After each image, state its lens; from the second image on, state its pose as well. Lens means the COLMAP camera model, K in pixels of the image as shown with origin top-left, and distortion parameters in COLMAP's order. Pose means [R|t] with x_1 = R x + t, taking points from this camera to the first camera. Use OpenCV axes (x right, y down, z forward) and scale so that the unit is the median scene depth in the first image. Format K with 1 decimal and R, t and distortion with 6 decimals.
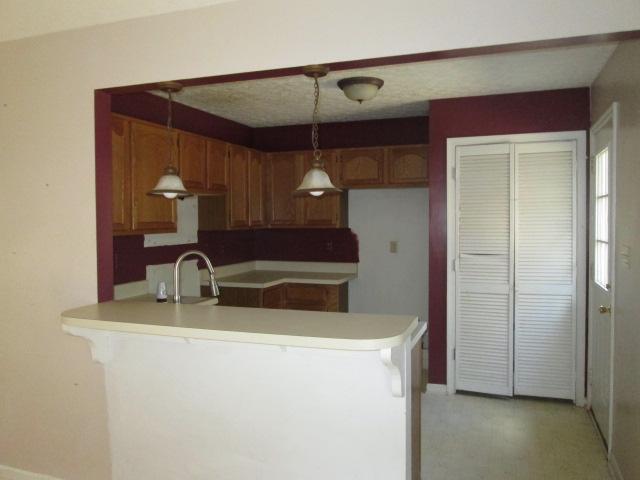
lens RADIAL K [[534.9, 0, 320.0], [0, 534.9, 240.0], [0, 0, 1]] dist [-0.014980, 0.004450]
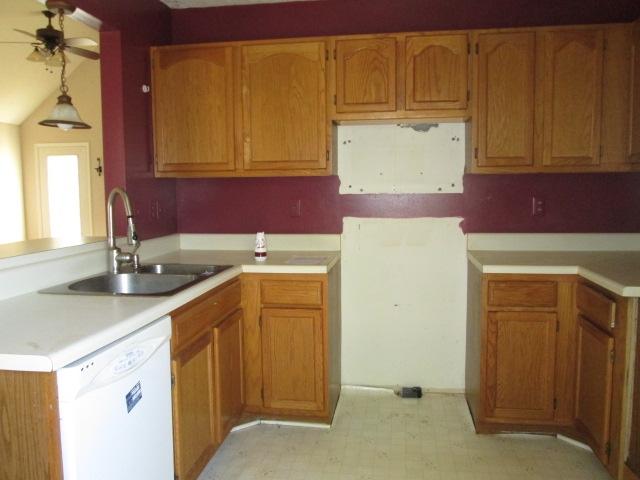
lens RADIAL K [[534.9, 0, 320.0], [0, 534.9, 240.0], [0, 0, 1]] dist [-0.014980, 0.004450]
pose [[0.192357, 0.094142, -0.976799, 0.468912], [-0.033018, 0.995445, 0.089437, 0.011115], [0.980769, 0.015048, 0.194589, 0.801979]]
